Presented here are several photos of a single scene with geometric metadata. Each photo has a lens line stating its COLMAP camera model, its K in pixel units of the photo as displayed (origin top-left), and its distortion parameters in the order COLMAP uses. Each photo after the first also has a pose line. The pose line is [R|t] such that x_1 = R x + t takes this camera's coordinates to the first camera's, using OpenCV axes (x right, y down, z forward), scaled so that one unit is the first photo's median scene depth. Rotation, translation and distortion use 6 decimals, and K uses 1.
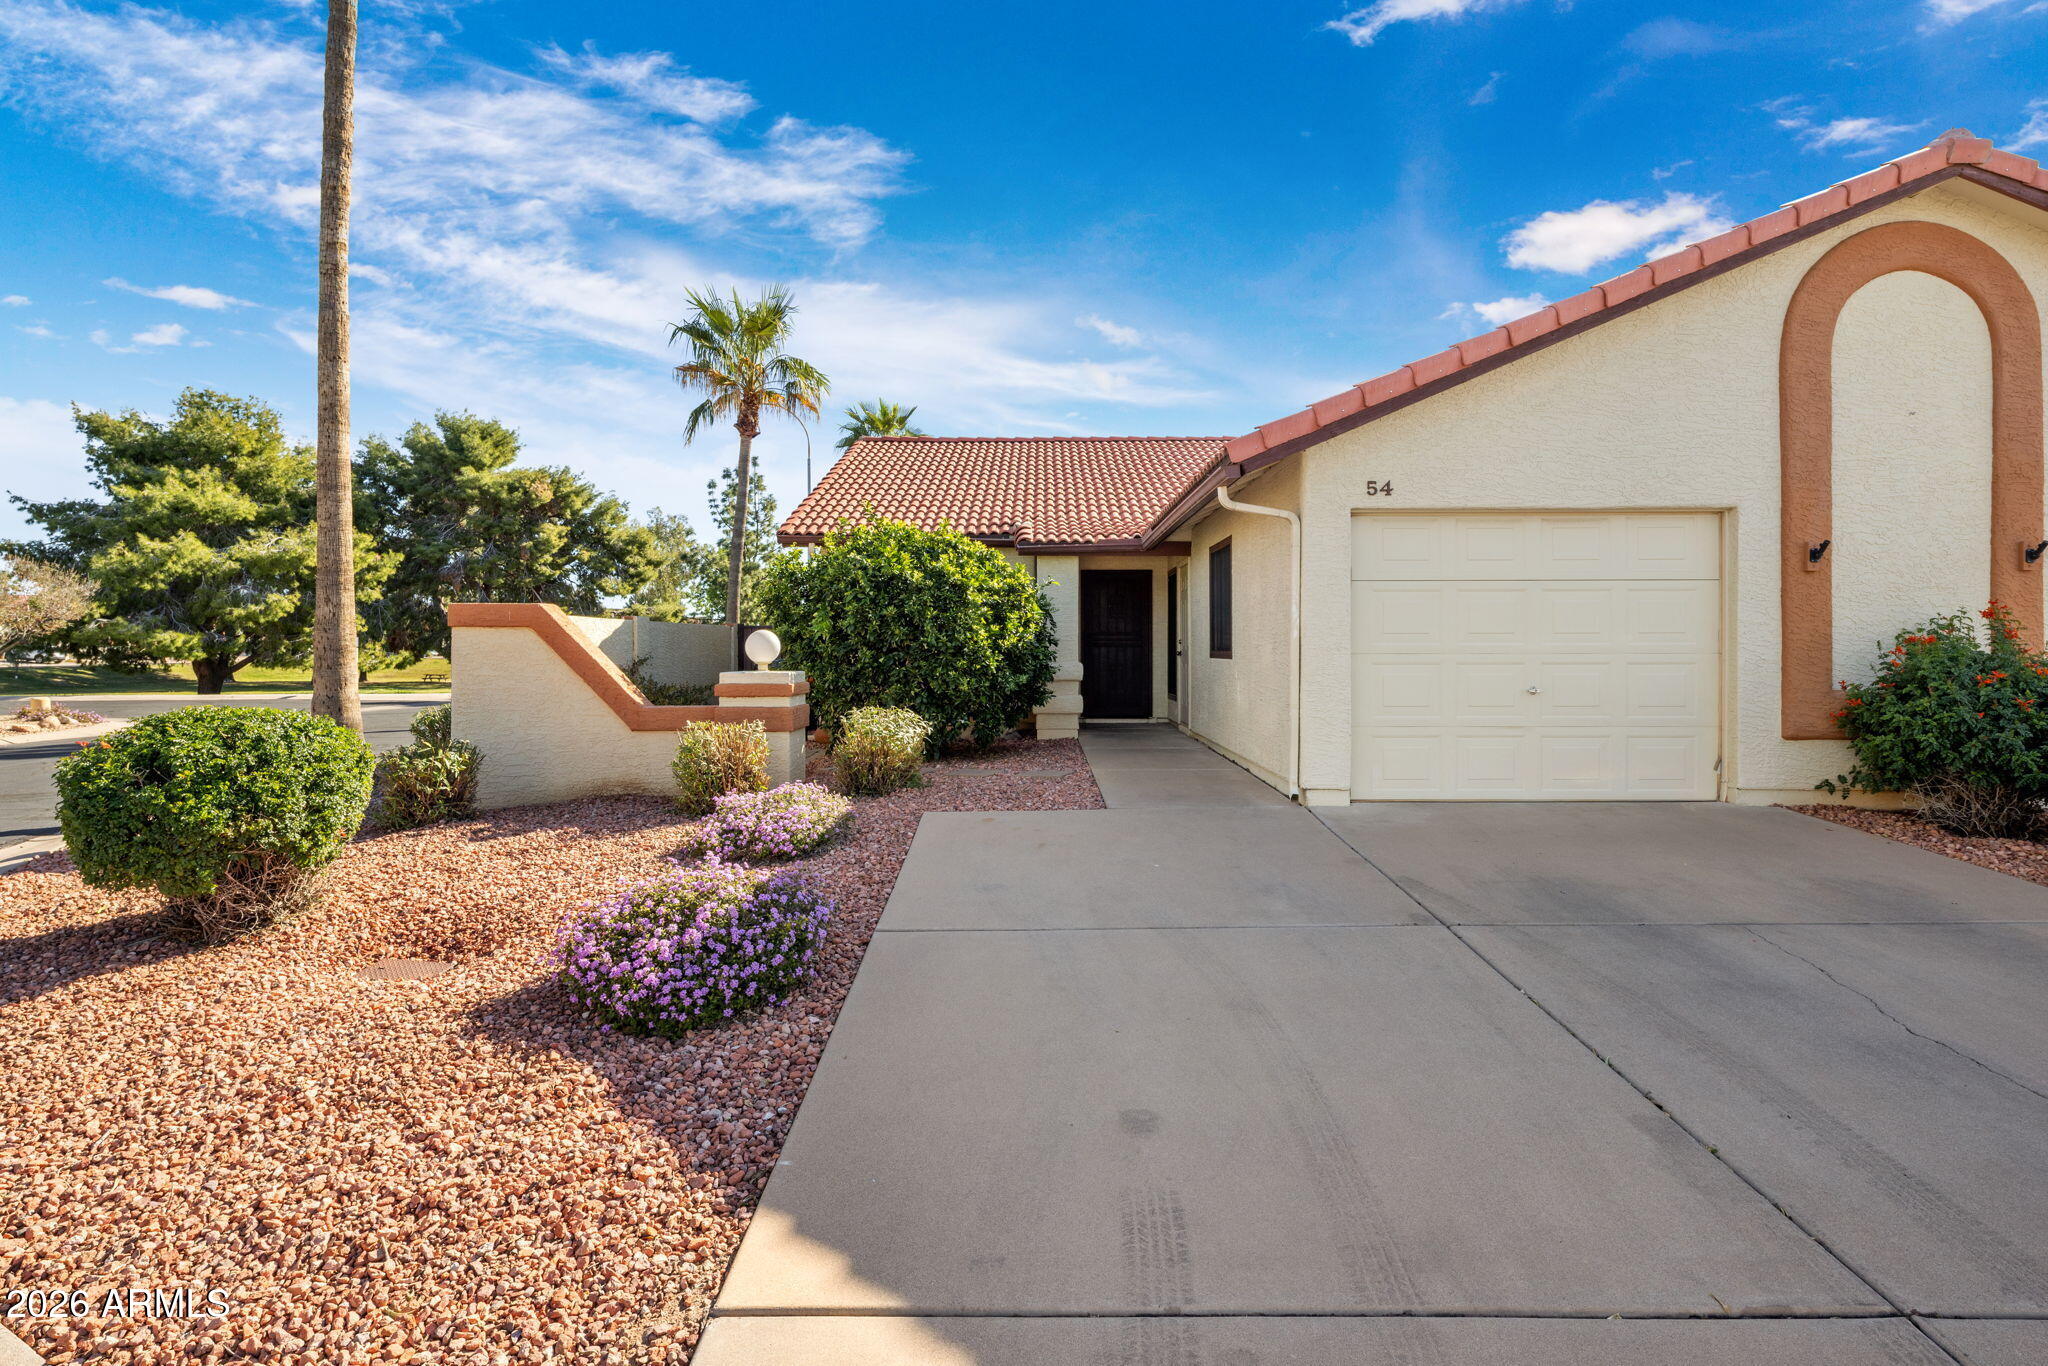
lens RADIAL K [[1007.0, 0, 1028.2], [0, 1007.0, 674.6], [0, 0, 1]] dist [0.001873, 0.000587]
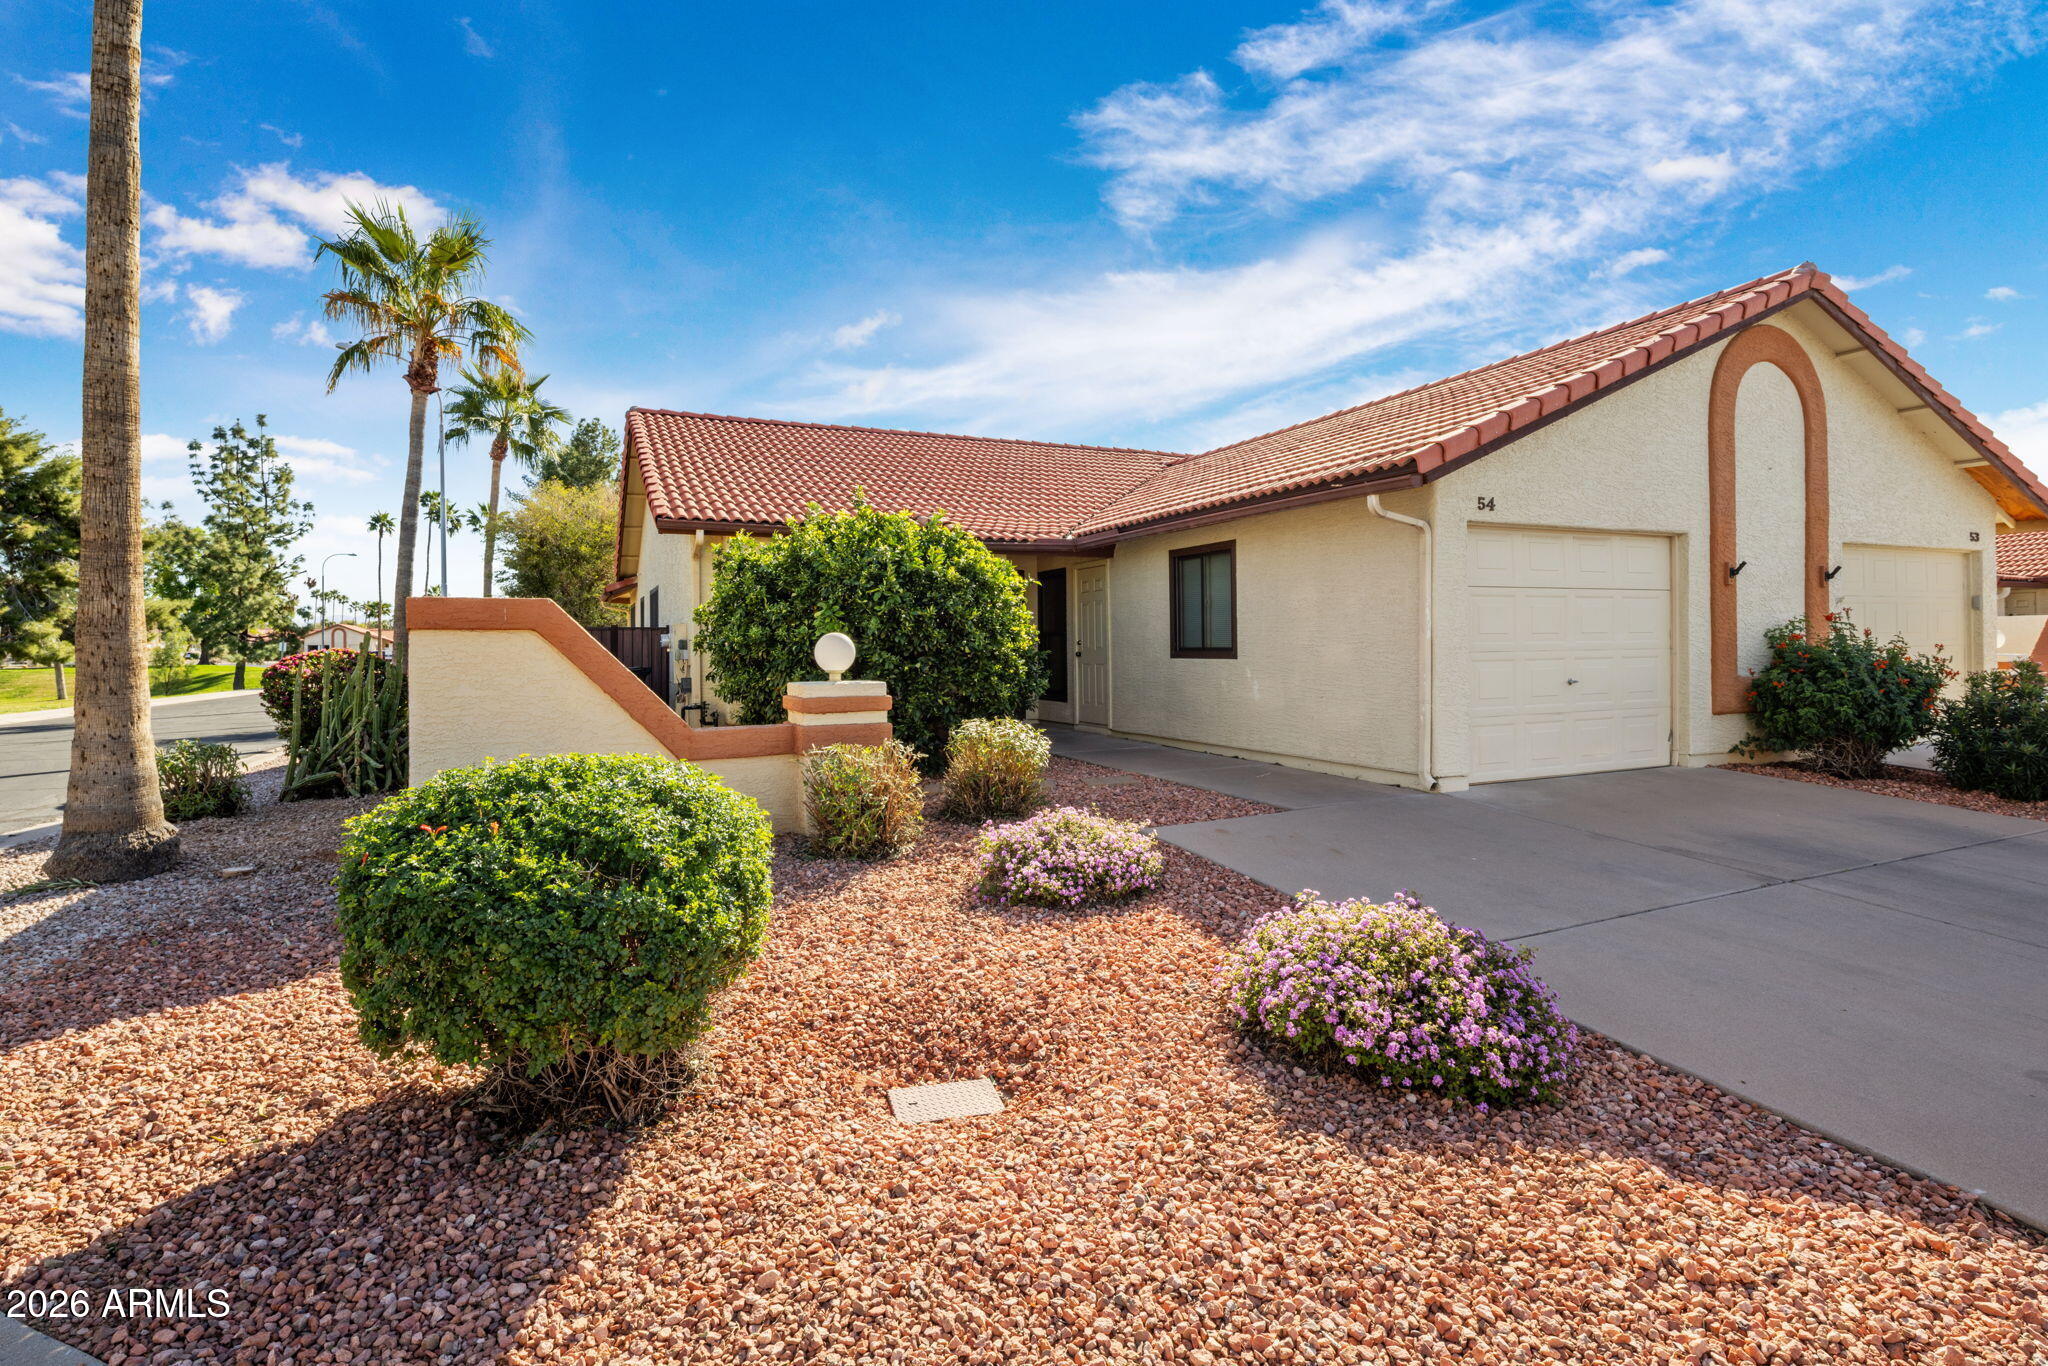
lens RADIAL K [[1007.0, 0, 1023.9], [0, 1007.0, 668.8], [0, 0, 1]] dist [0.001873, 0.000587]
pose [[0.903631, -0.018959, 0.427892, -0.572557], [0.021667, 0.999764, -0.001458, -0.011171], [-0.427763, 0.010588, 0.903829, 0.203966]]
